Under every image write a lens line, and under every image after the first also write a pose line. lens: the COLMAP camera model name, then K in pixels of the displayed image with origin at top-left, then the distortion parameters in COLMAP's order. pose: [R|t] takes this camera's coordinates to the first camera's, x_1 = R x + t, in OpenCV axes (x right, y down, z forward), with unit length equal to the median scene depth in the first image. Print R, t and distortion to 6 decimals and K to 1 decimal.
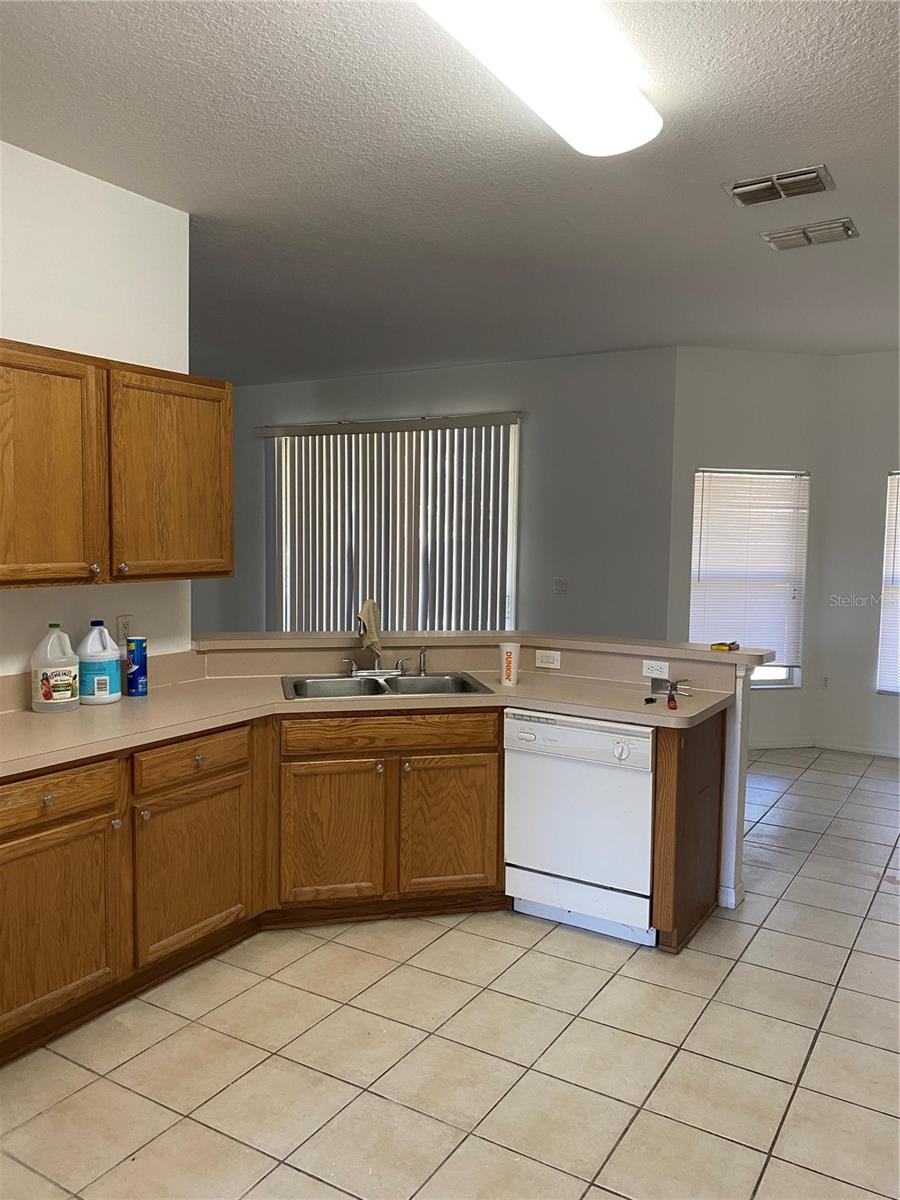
lens RADIAL K [[914.9, 0, 450.0], [0, 914.9, 600.0], [0, 0, 1]] dist [0.112580, -0.155812]
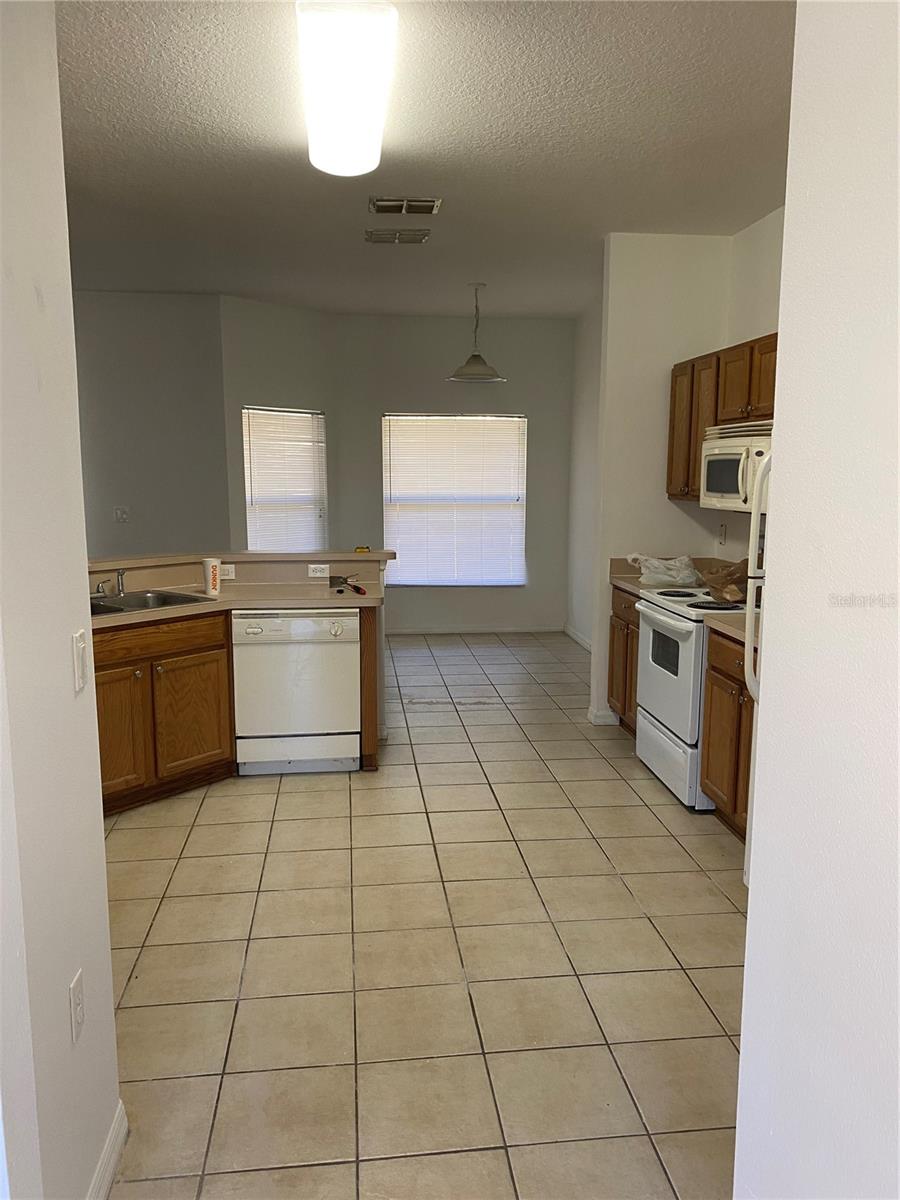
lens RADIAL K [[914.9, 0, 450.0], [0, 914.9, 600.0], [0, 0, 1]] dist [0.112580, -0.155812]
pose [[0.792797, -0.103119, 0.600699, -0.433205], [0.058218, 0.993889, 0.093781, 0.007533], [-0.606699, -0.039378, 0.793956, -0.131738]]
